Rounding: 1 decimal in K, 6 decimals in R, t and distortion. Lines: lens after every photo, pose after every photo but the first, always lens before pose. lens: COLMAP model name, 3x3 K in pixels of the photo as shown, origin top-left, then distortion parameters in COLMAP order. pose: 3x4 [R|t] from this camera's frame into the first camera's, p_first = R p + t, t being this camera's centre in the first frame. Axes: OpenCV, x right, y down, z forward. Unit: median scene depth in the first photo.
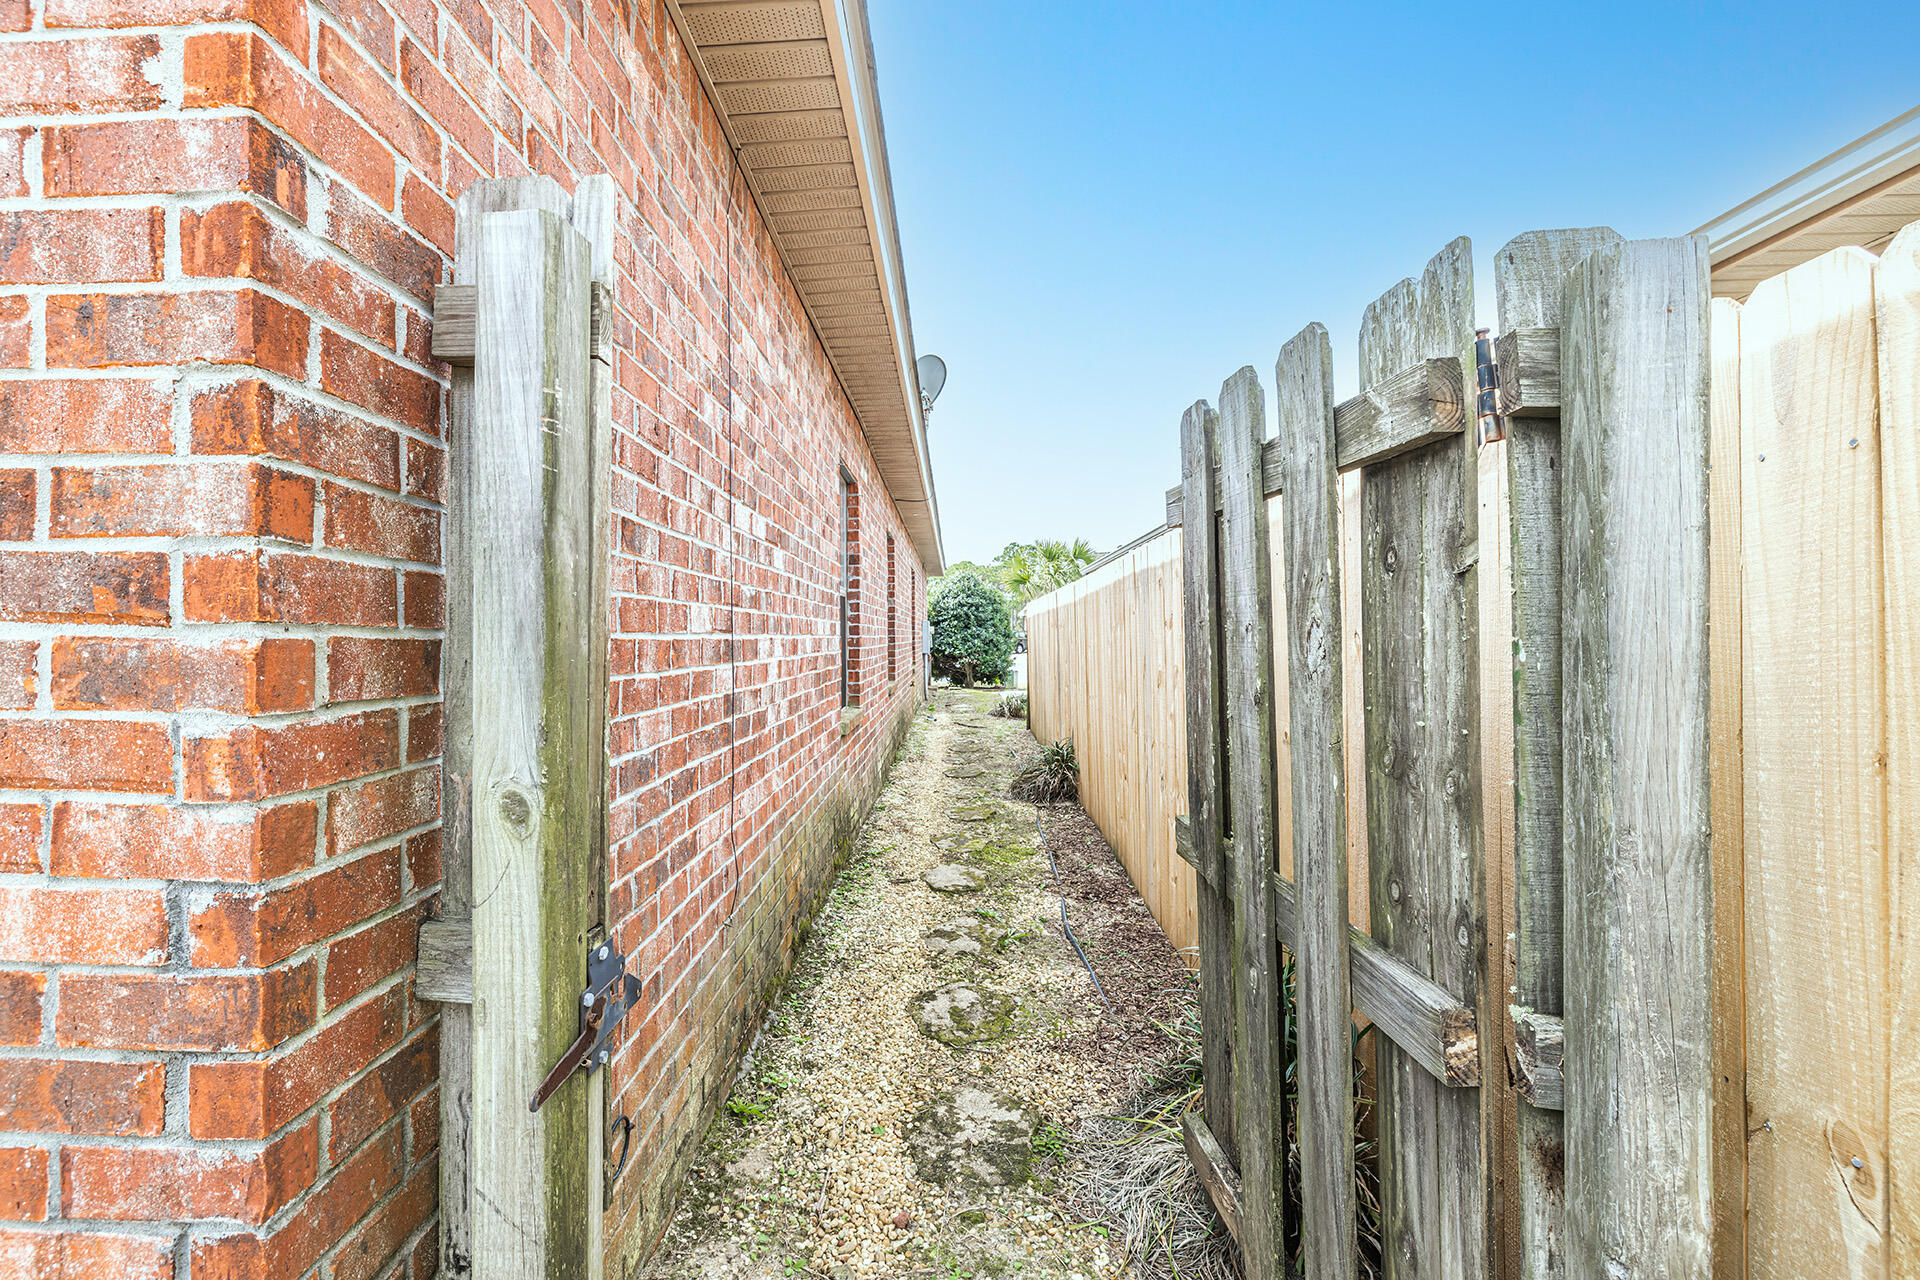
lens RADIAL K [[831.8, 0, 960.8], [0, 831.8, 641.0], [0, 0, 1]] dist [-0.002618, -0.000115]
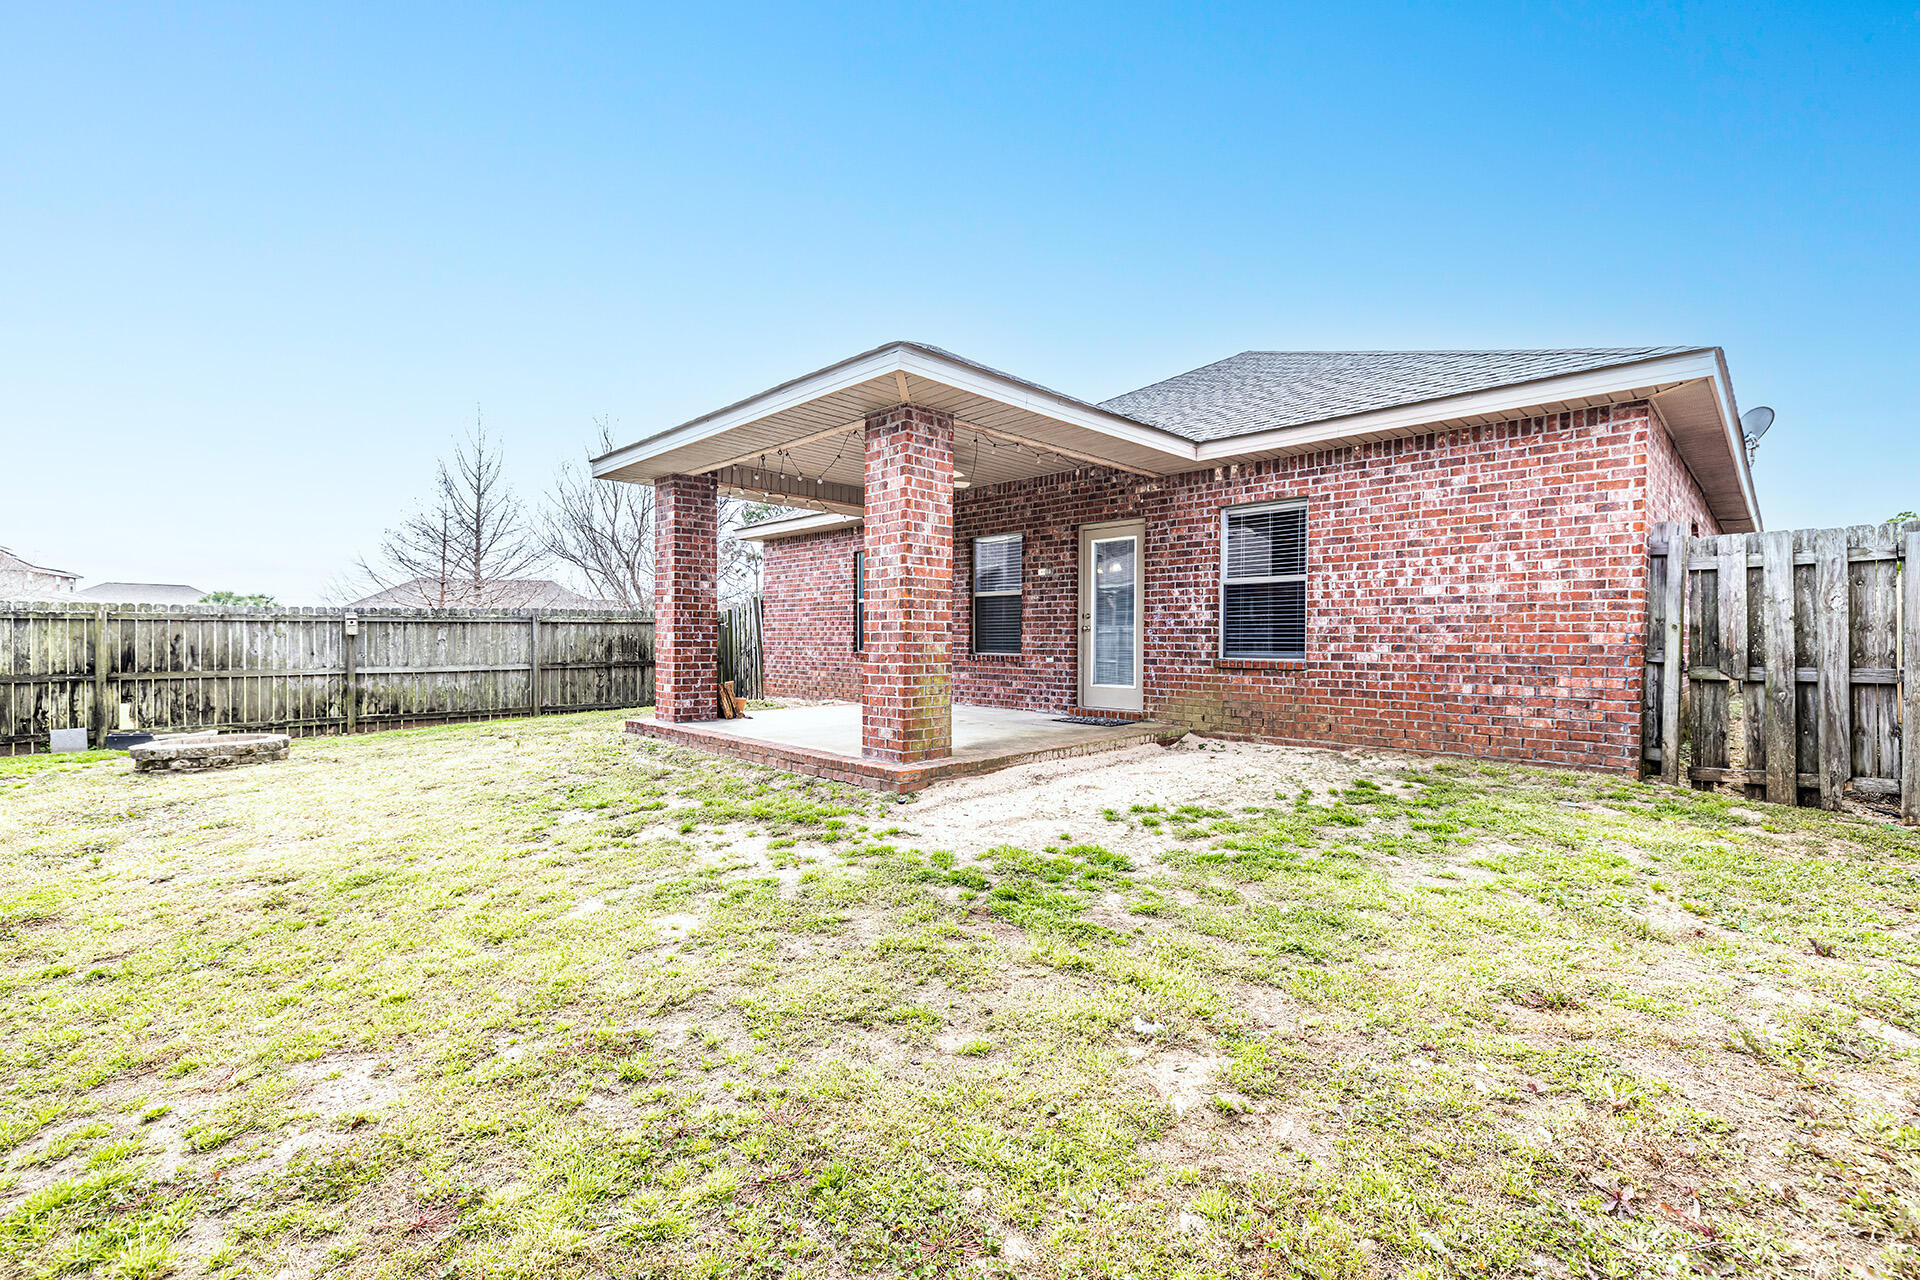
lens RADIAL K [[831.8, 0, 966.1], [0, 831.8, 653.2], [0, 0, 1]] dist [-0.002618, -0.000115]
pose [[0.707263, 0.022492, -0.706592, 0.154970], [-0.006326, 0.999655, 0.025489, 0.322054], [0.706922, -0.013557, 0.707162, -8.746679]]
